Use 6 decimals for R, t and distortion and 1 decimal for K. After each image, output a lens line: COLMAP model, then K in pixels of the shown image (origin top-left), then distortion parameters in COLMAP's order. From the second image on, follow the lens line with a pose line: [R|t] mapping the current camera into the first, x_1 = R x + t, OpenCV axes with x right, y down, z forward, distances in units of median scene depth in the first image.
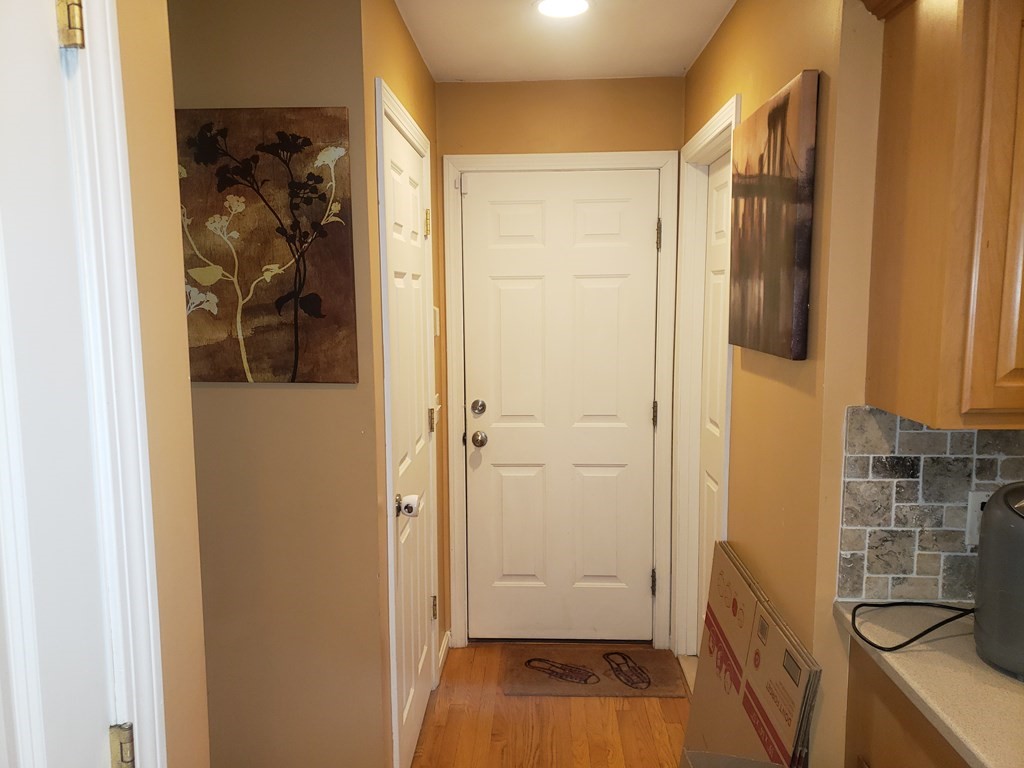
lens RADIAL K [[788.9, 0, 508.3], [0, 788.9, 402.6], [0, 0, 1]] dist [0.040750, -0.039309]
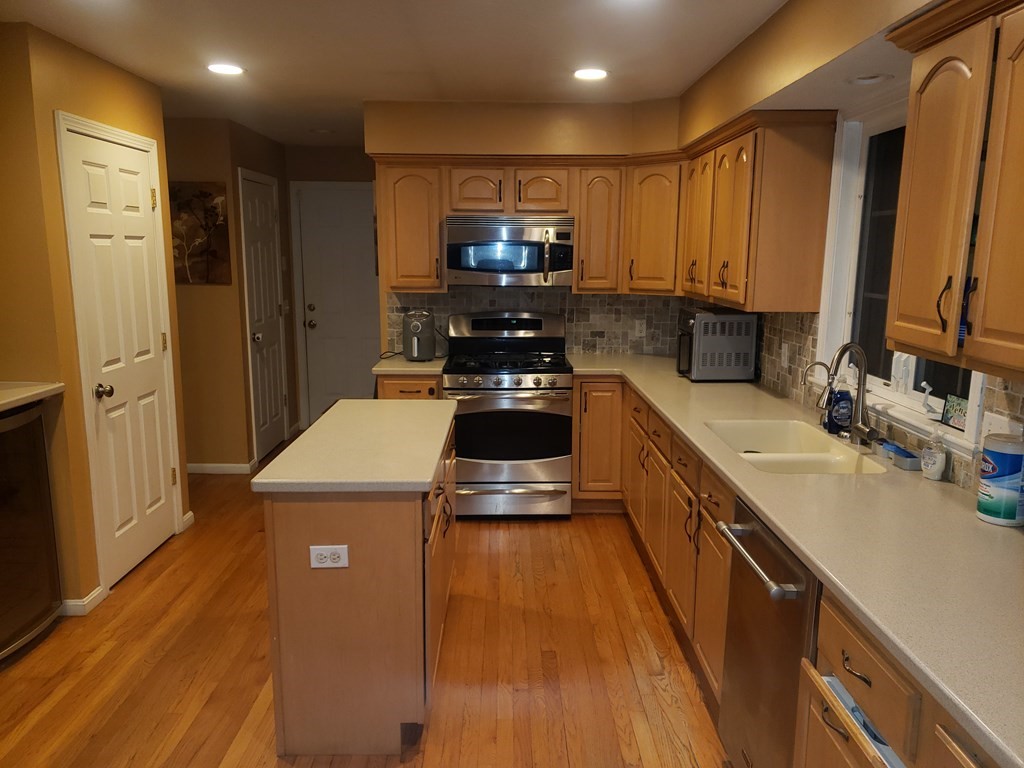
lens RADIAL K [[788.9, 0, 515.5], [0, 788.9, 402.3], [0, 0, 1]] dist [0.040750, -0.039309]
pose [[0.998342, 0.004260, 0.057402, 0.631202], [-0.007441, 0.998441, 0.055319, 0.225905], [-0.057077, -0.055654, 0.996817, -1.801139]]
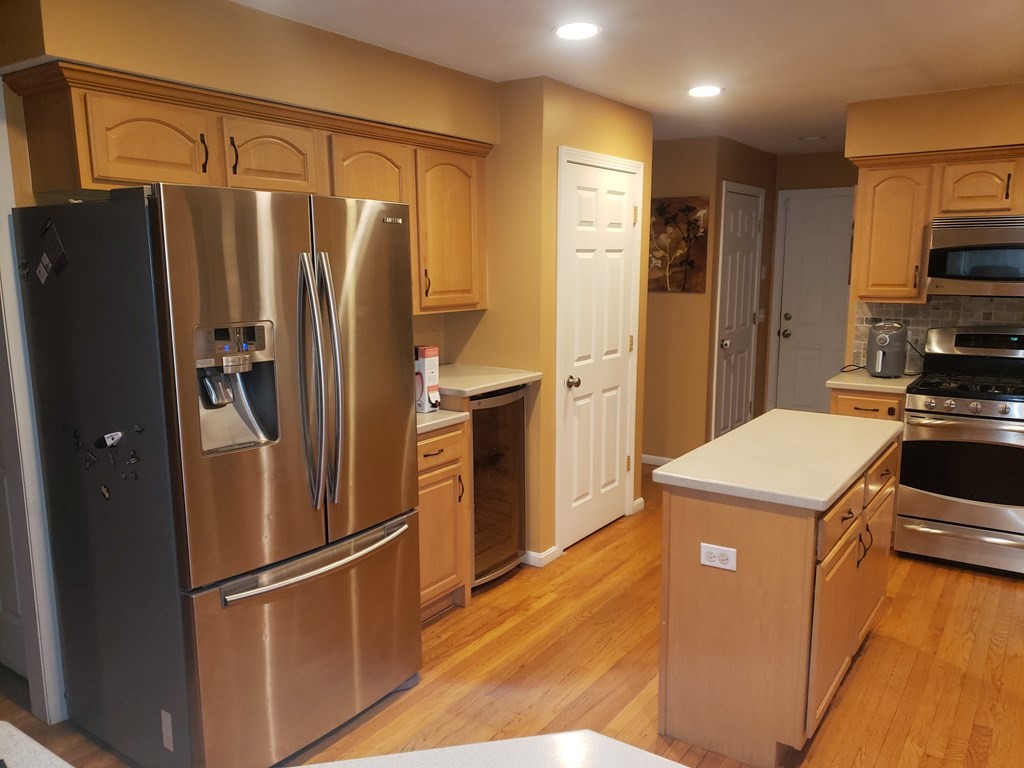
lens RADIAL K [[788.9, 0, 518.2], [0, 788.9, 400.1], [0, 0, 1]] dist [0.040750, -0.039309]
pose [[0.845418, 0.098467, -0.524950, 0.787800], [-0.074115, 0.994978, 0.067272, 0.224989], [0.528937, -0.017967, 0.848471, -1.809413]]
